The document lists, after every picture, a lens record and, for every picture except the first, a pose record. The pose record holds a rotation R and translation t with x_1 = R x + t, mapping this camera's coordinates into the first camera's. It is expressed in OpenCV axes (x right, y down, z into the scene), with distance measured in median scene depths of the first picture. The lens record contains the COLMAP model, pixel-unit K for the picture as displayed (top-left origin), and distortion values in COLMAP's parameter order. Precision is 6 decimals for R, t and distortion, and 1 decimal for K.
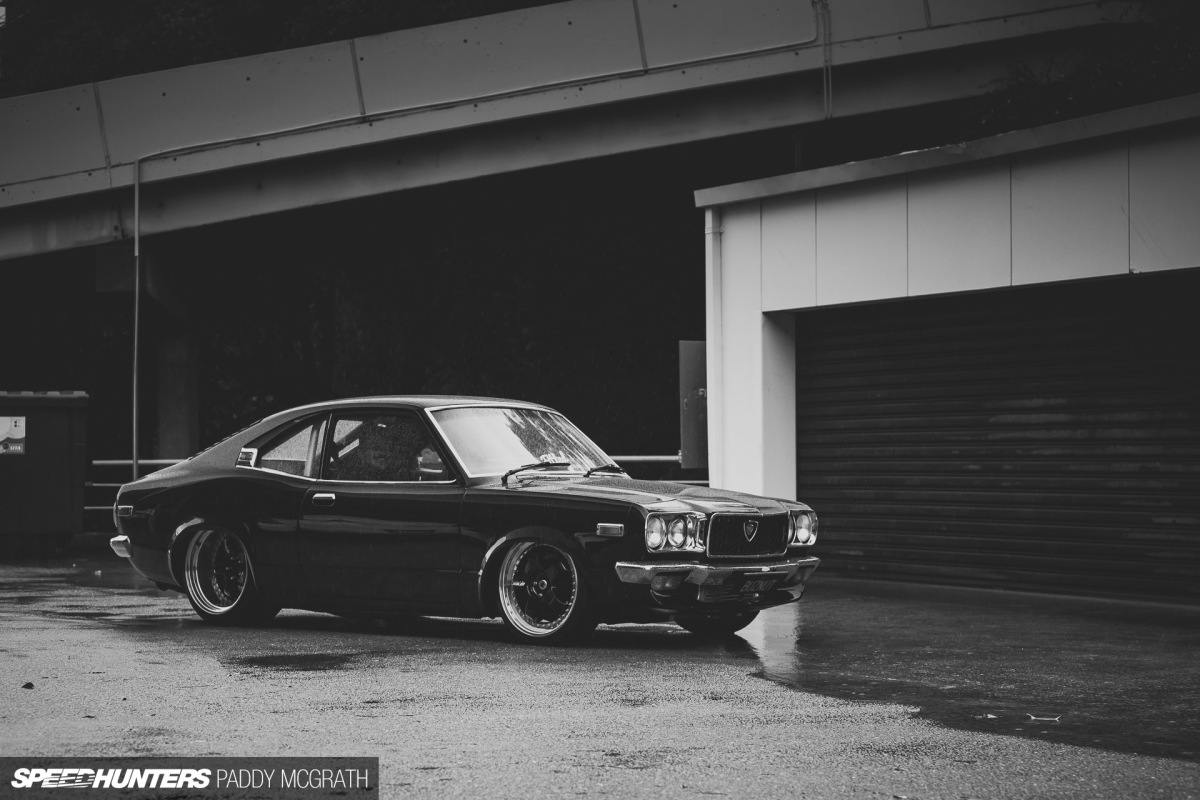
lens RADIAL K [[2491.9, 0, 600.0], [0, 2491.9, 400.0], [0, 0, 1]] dist [0.303261, -0.006074]
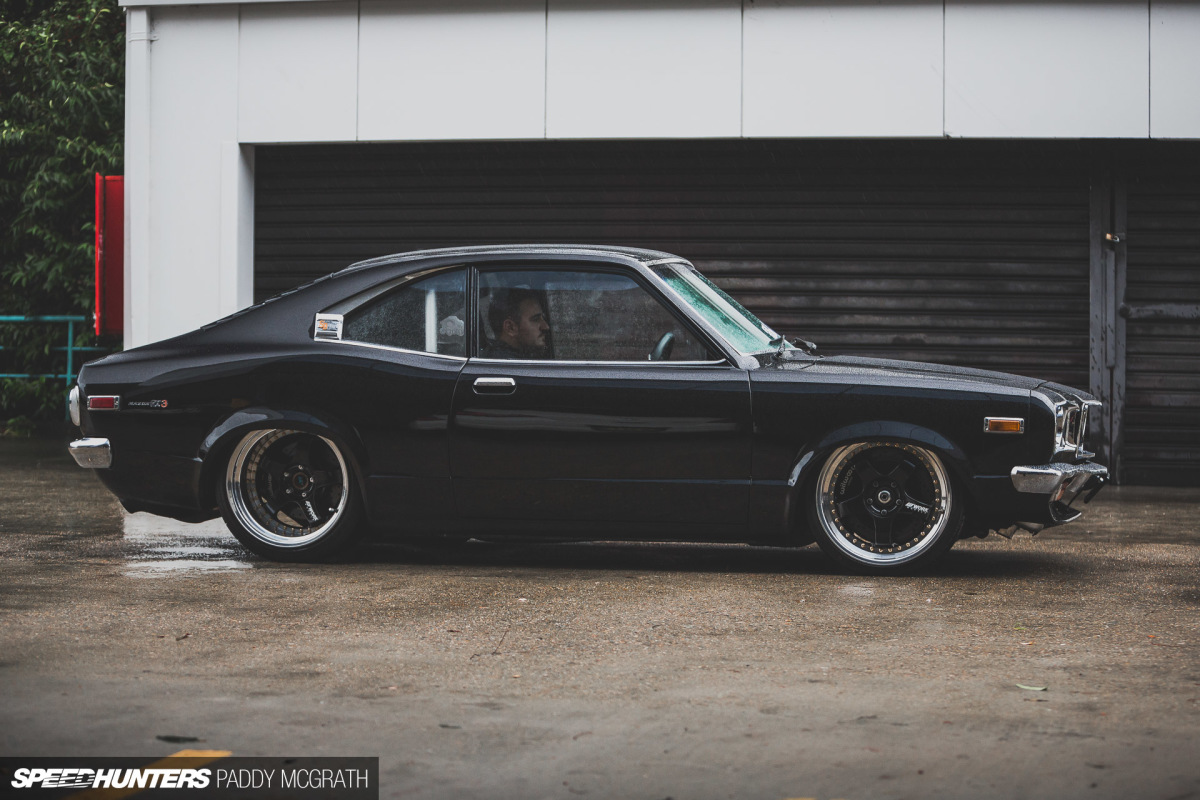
lens RADIAL K [[2491.9, 0, 600.0], [0, 2491.9, 400.0], [0, 0, 1]] dist [0.303261, -0.006074]
pose [[0.802515, -0.009964, 0.596549, -0.502034], [-0.025245, 0.998398, 0.050638, 0.006027], [-0.596098, -0.055698, 0.800978, 0.387380]]
